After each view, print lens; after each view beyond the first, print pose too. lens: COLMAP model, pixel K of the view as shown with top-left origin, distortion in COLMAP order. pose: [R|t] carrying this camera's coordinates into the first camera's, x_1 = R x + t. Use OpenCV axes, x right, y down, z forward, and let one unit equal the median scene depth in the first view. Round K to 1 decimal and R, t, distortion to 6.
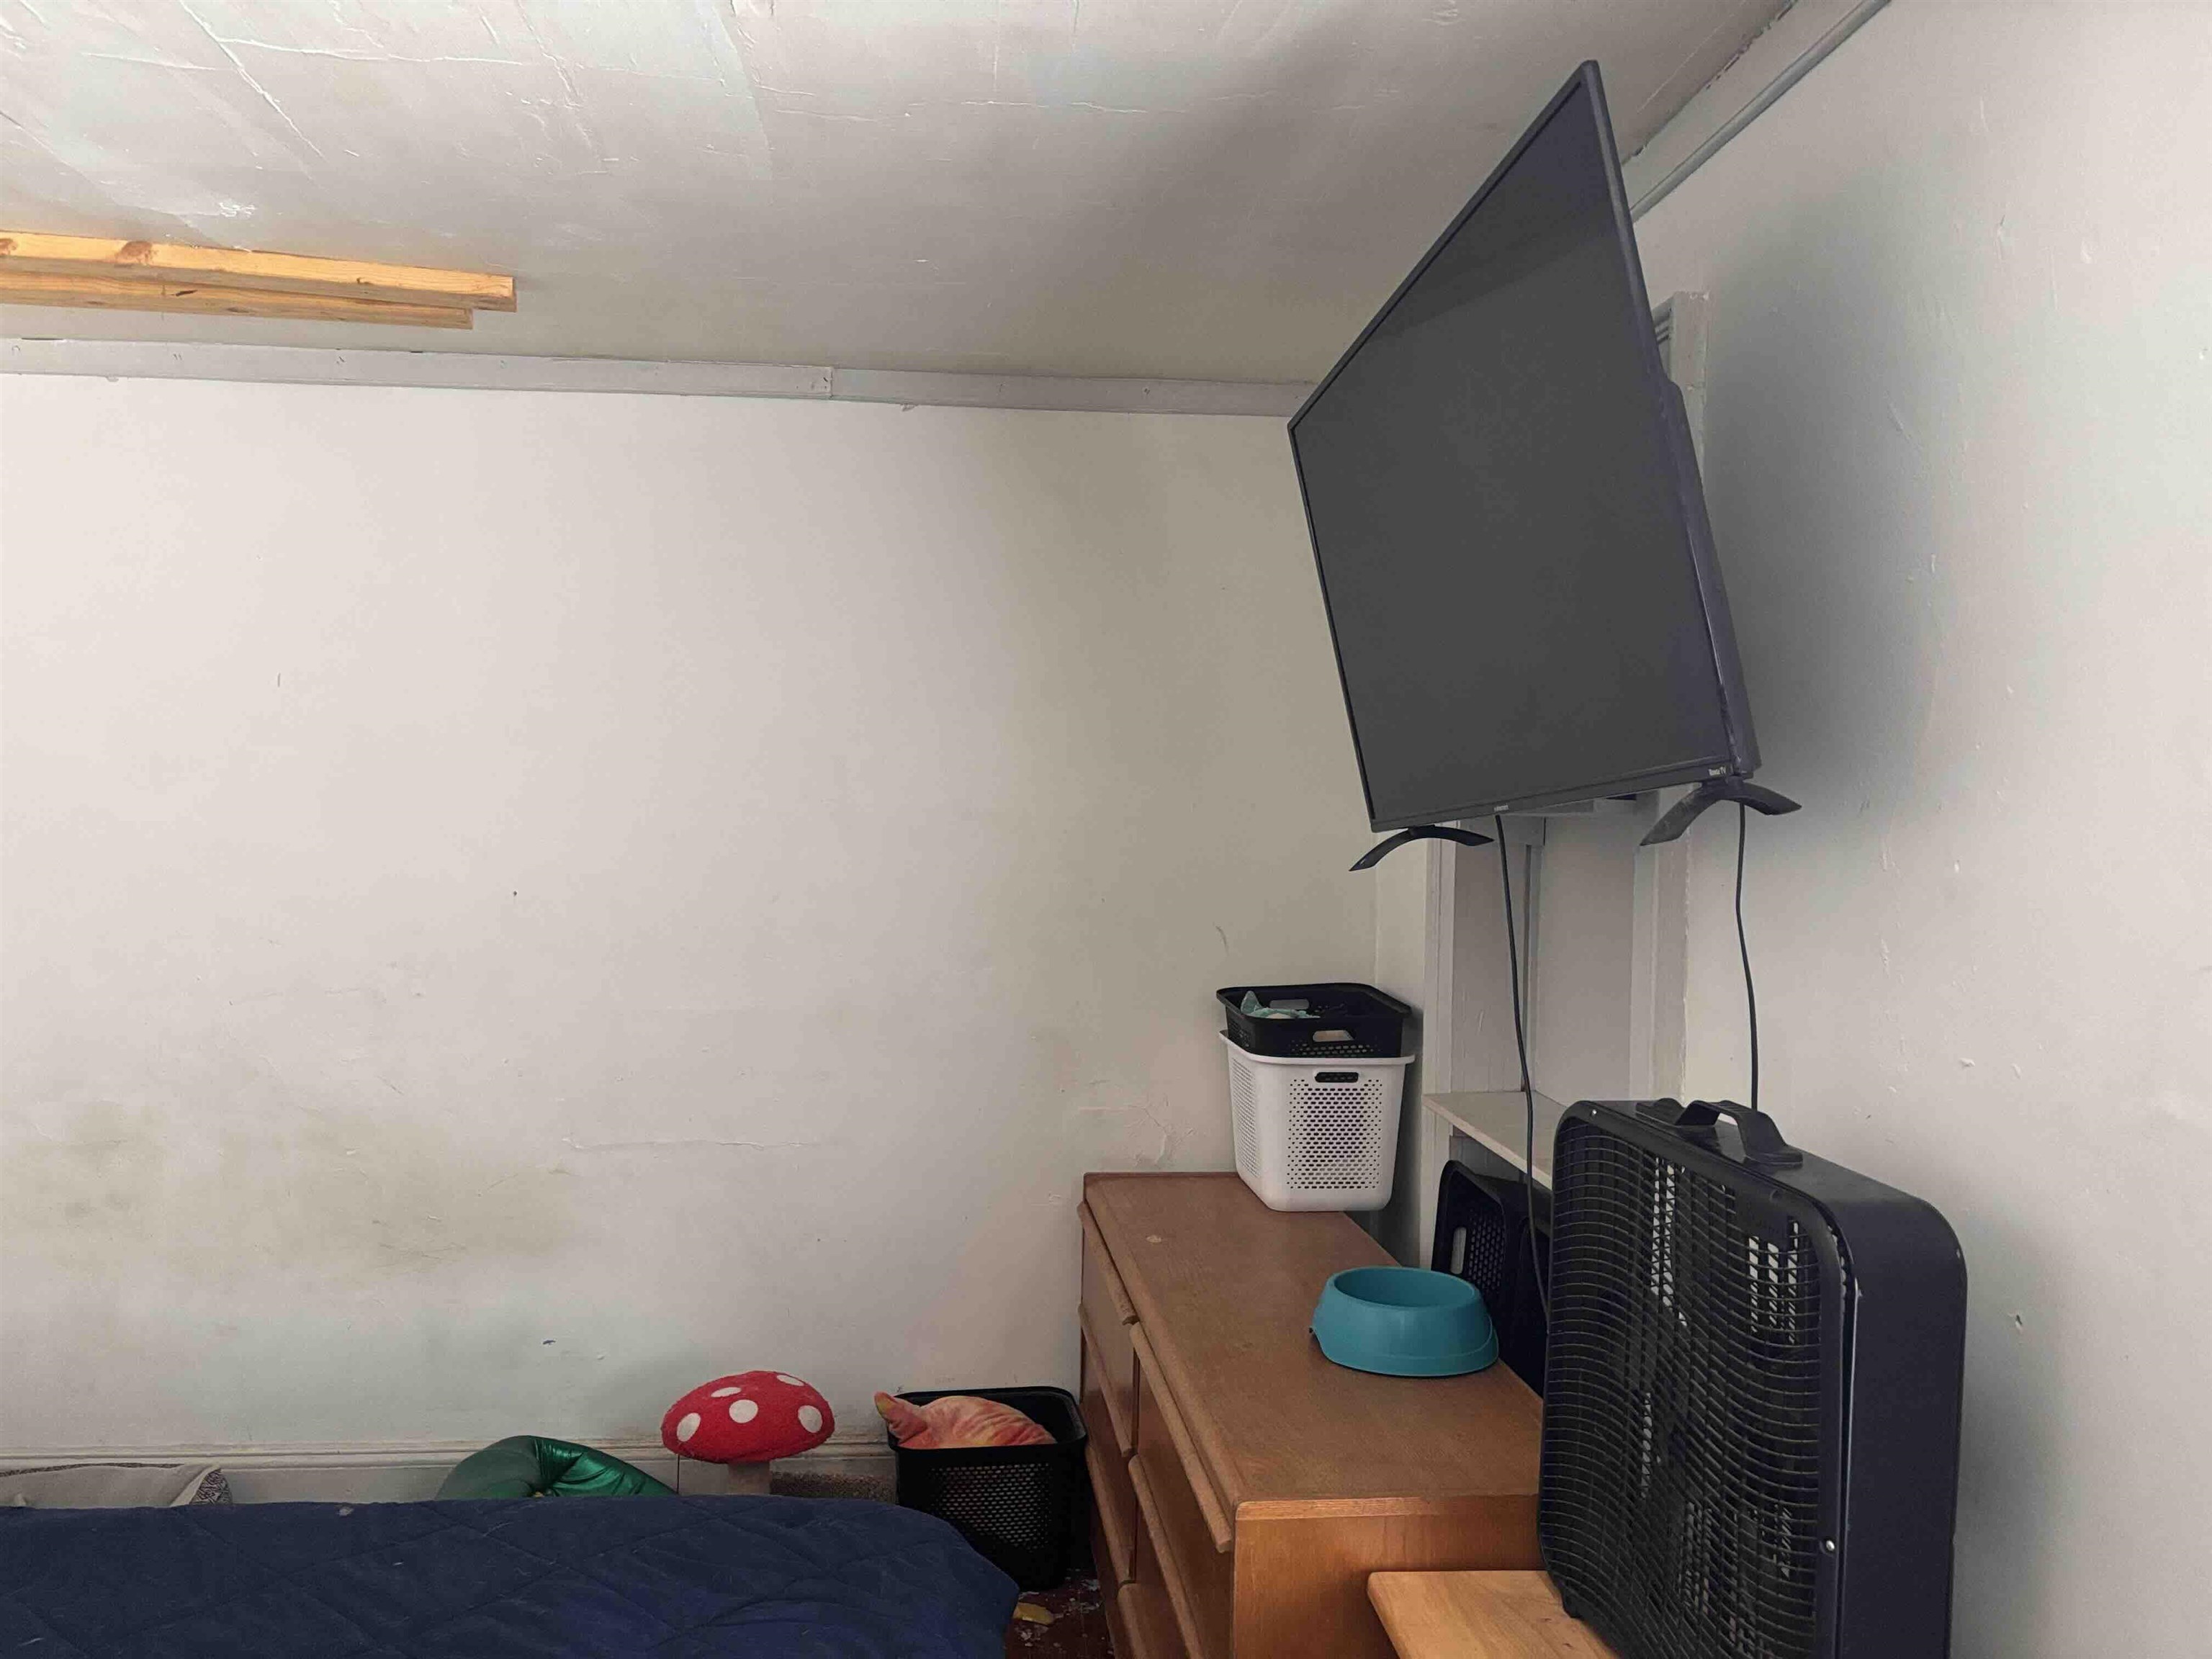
lens RADIAL K [[1670.0, 0, 1087.6], [0, 1670.0, 841.7], [0, 0, 1]] dist [0.066945, -0.065077]
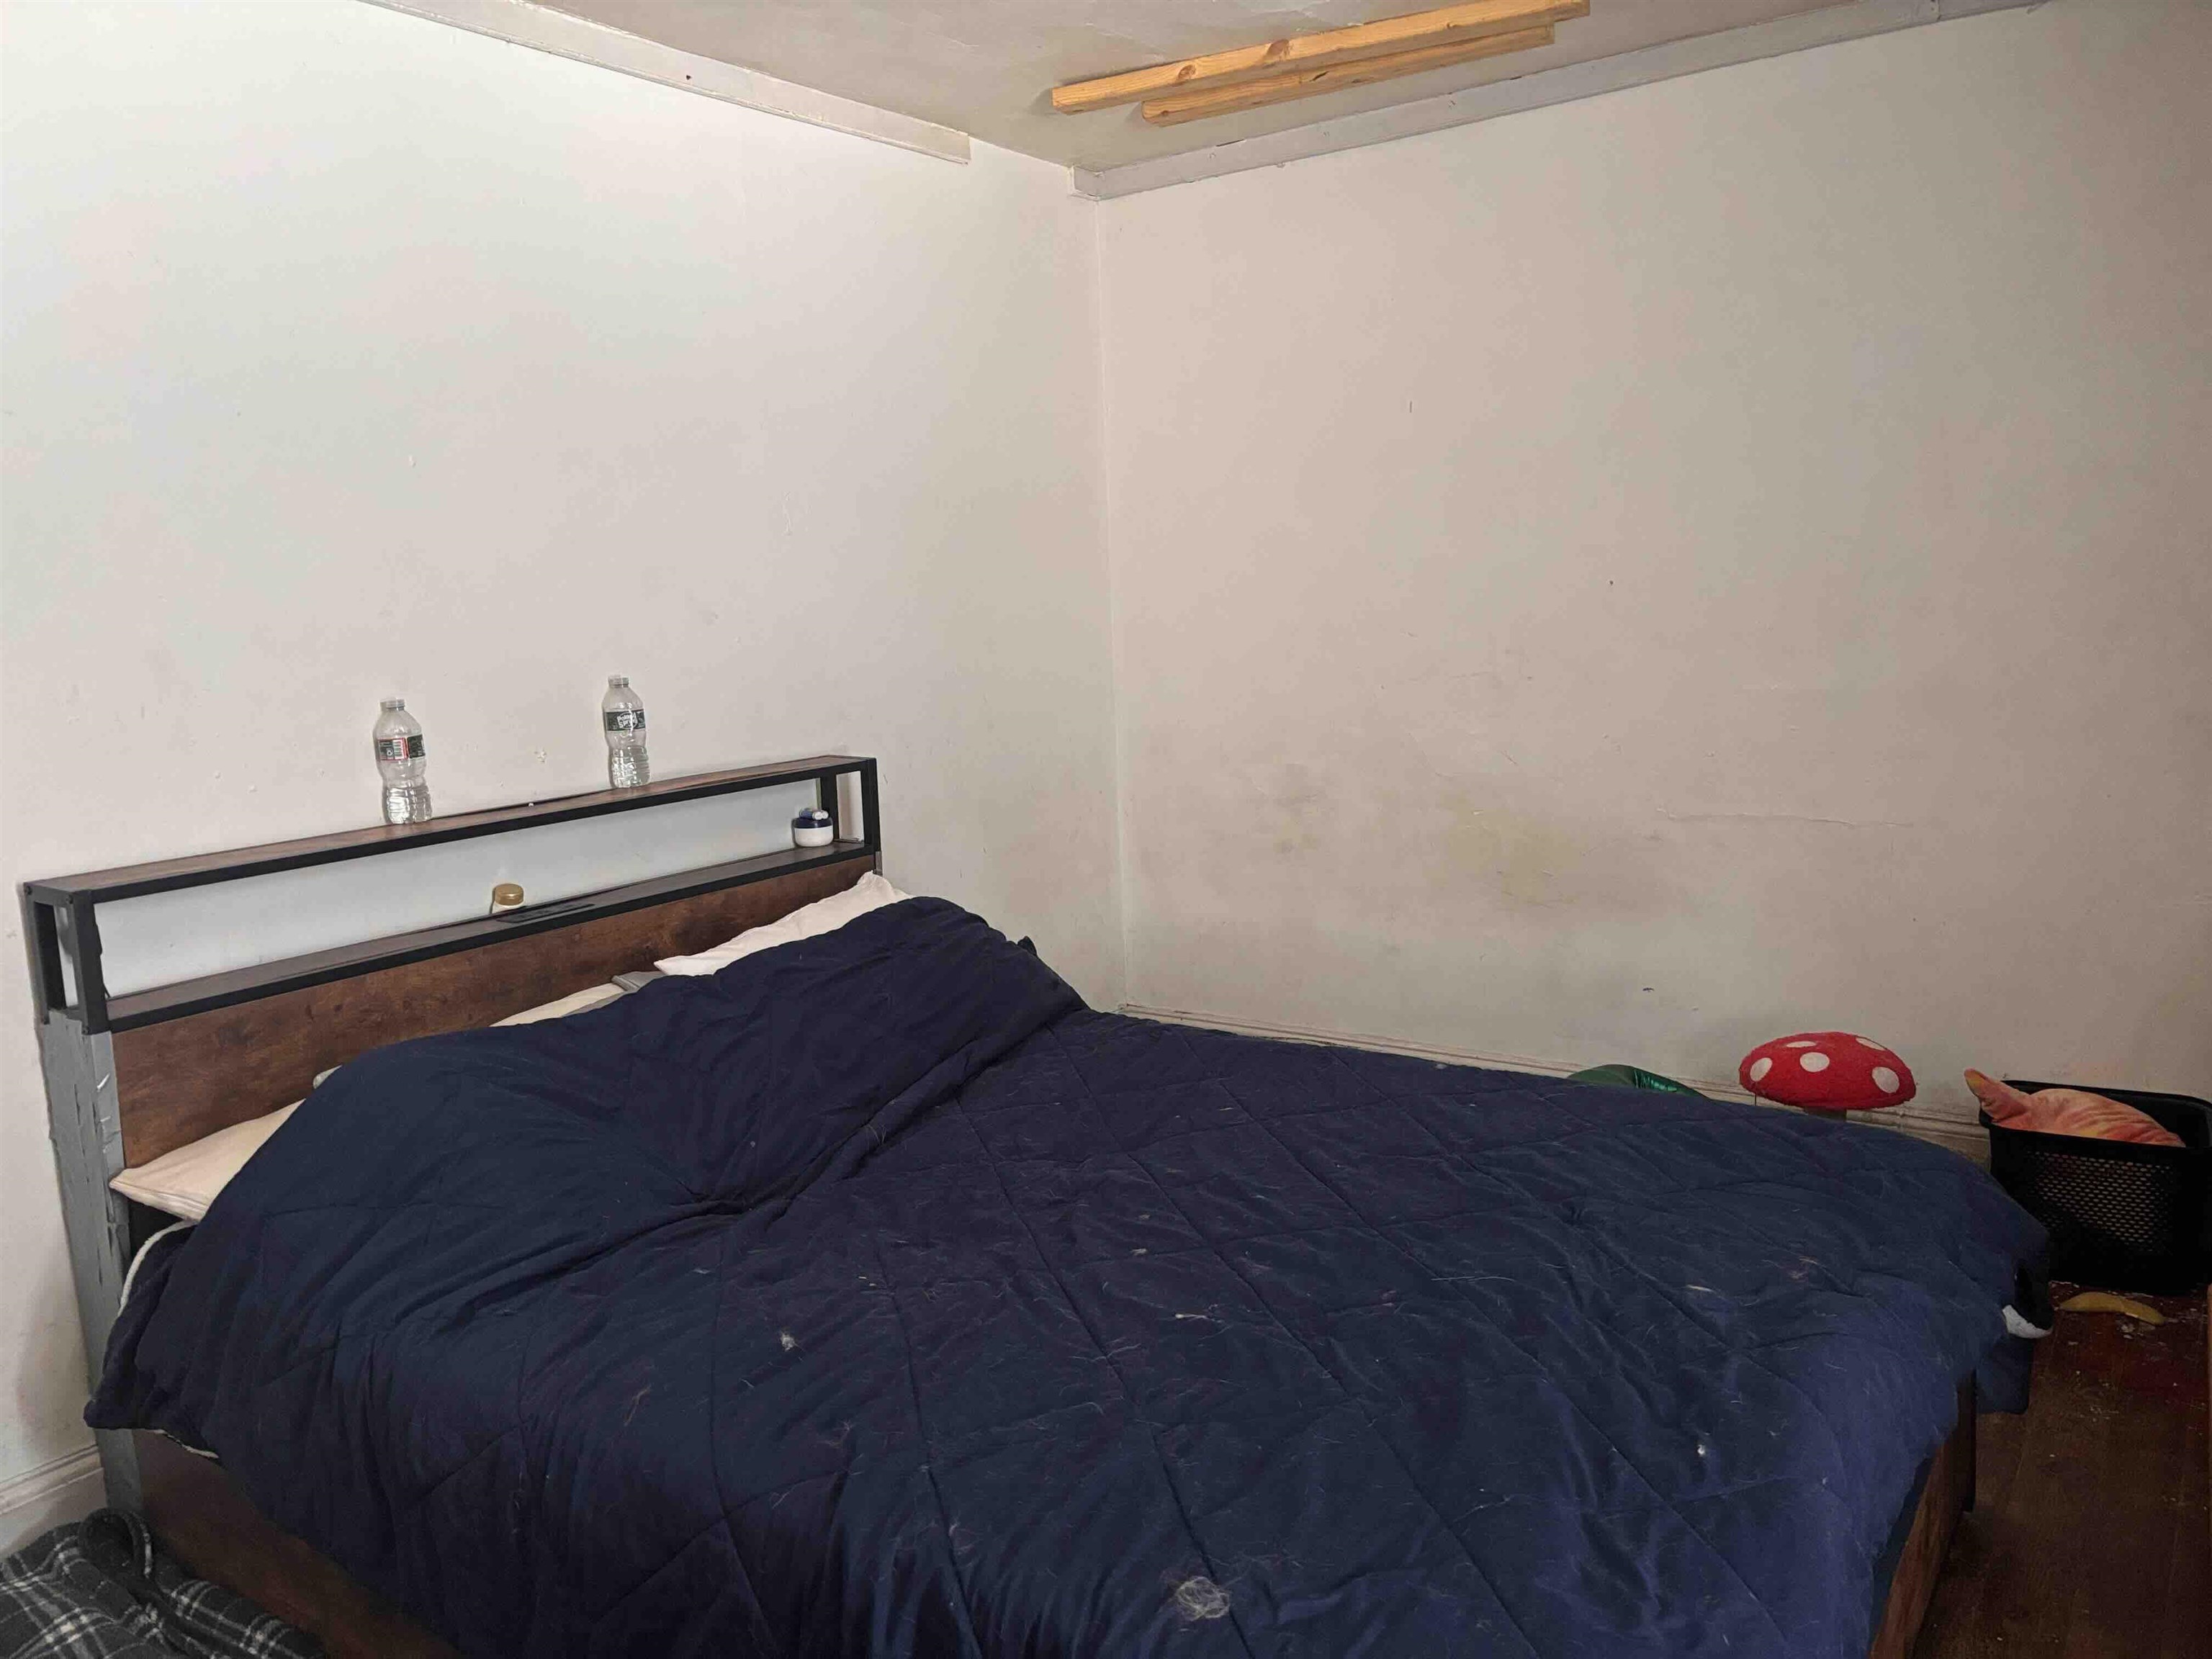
lens RADIAL K [[1670.0, 0, 1112.0], [0, 1670.0, 830.2], [0, 0, 1]] dist [0.066945, -0.065077]
pose [[0.783142, 0.041581, -0.620451, 0.093795], [0.056133, 0.988961, 0.137130, 0.023249], [0.619304, -0.142220, 0.772163, -0.063213]]
